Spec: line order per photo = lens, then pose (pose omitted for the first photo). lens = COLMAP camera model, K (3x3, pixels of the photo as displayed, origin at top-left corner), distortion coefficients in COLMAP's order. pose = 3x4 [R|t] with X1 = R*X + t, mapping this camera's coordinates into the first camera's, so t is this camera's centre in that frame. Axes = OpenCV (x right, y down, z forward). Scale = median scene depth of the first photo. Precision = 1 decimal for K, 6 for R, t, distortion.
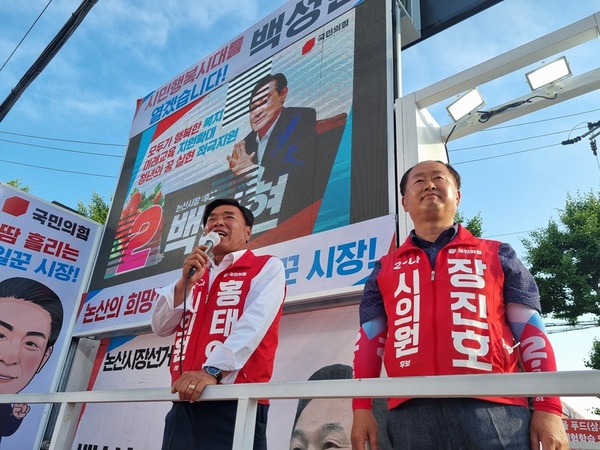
lens RADIAL K [[455.5, 0, 295.5], [0, 455.5, 226.8], [0, 0, 1]] dist [0.052047, -0.036509]
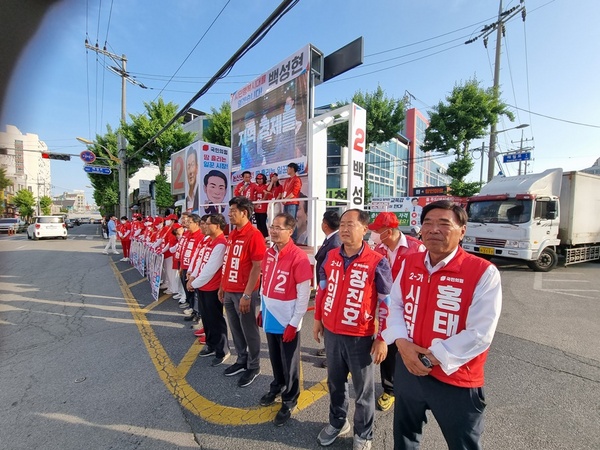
lens RADIAL K [[244.4, 0, 299.0], [0, 244.4, 227.6], [0, 0, 1]] dist [0.001091, 0.000095]
pose [[0.991801, -0.045044, -0.119589, 0.233914], [0.096188, 0.879253, 0.466543, -0.301348], [0.084134, -0.474221, 0.876377, -0.741650]]
